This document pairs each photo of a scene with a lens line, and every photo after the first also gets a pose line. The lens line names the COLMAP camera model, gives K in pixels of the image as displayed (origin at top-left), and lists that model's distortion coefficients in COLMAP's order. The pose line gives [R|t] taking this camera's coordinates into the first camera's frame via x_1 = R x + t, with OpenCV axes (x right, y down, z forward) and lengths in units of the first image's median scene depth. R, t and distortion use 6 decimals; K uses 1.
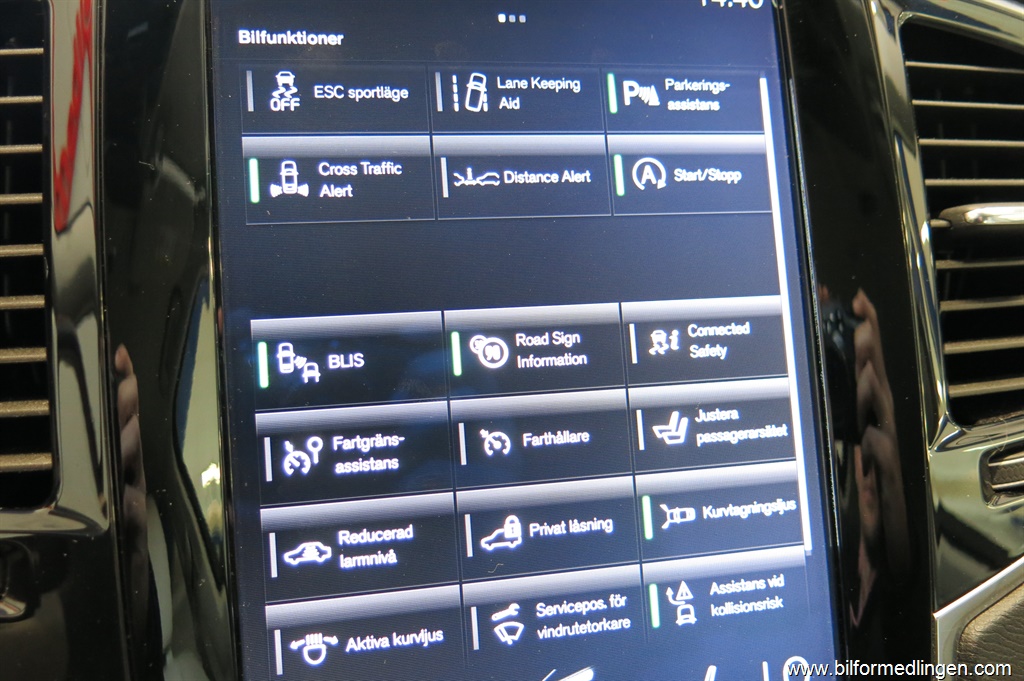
lens RADIAL K [[873.7, 0, 512.0], [0, 873.7, 340.5], [0, 0, 1]] dist [-0.004844, -0.006811]
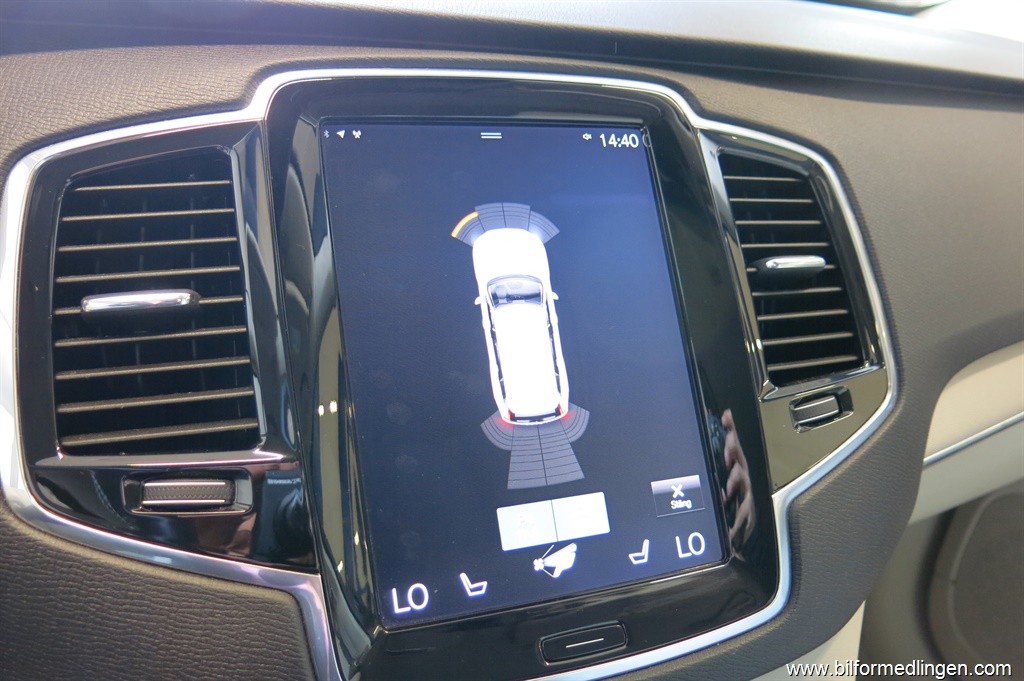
lens RADIAL K [[873.7, 0, 512.0], [0, 873.7, 340.5], [0, 0, 1]] dist [-0.004844, -0.006811]
pose [[0.986871, -0.050952, 0.153265, -0.221277], [0.070790, 0.989386, -0.126899, 0.176931], [-0.145173, 0.136083, 0.980003, -0.541862]]
